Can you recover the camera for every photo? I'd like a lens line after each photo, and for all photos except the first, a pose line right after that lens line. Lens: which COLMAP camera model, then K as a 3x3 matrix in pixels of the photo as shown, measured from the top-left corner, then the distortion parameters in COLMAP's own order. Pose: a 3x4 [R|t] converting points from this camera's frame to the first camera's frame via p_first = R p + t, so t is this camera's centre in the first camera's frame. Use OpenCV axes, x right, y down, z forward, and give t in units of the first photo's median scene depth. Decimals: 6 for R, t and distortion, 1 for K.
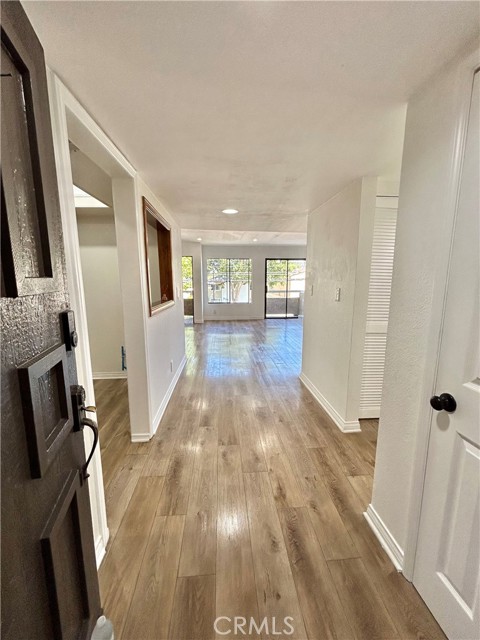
lens RADIAL K [[257.7, 0, 241.5], [0, 257.7, 322.1], [0, 0, 1]] dist [-0.001117, 0.001155]
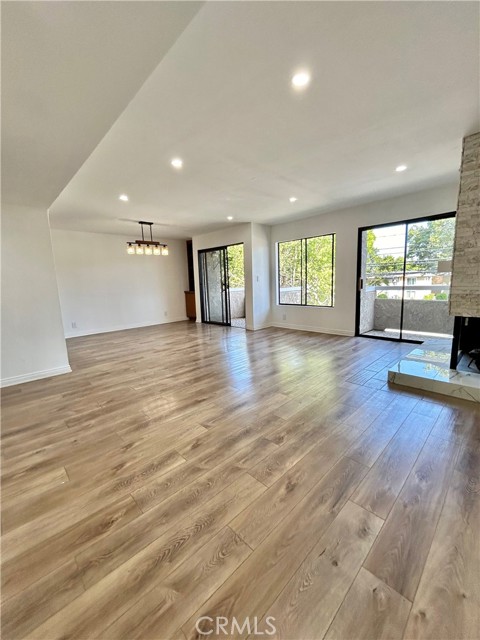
lens RADIAL K [[257.7, 0, 242.1], [0, 257.7, 319.8], [0, 0, 1]] dist [-0.001117, 0.001155]
pose [[0.633887, 0.094070, -0.767684, 1.197532], [-0.092250, 0.994686, 0.045714, -0.170994], [0.767905, 0.041841, 0.639196, 1.470904]]
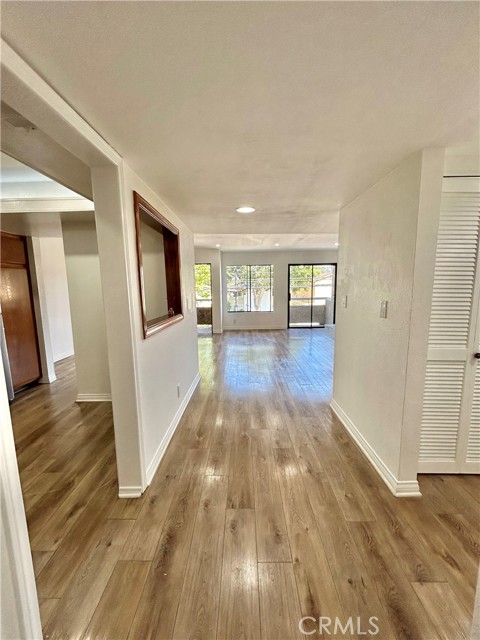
lens RADIAL K [[257.7, 0, 240.2], [0, 257.7, 321.4], [0, 0, 1]] dist [-0.001117, 0.001155]
pose [[0.995665, -0.001533, -0.092995, 0.017595], [-0.000880, 0.999664, -0.025909, -0.046168], [0.093003, 0.025878, 0.995329, 0.180874]]
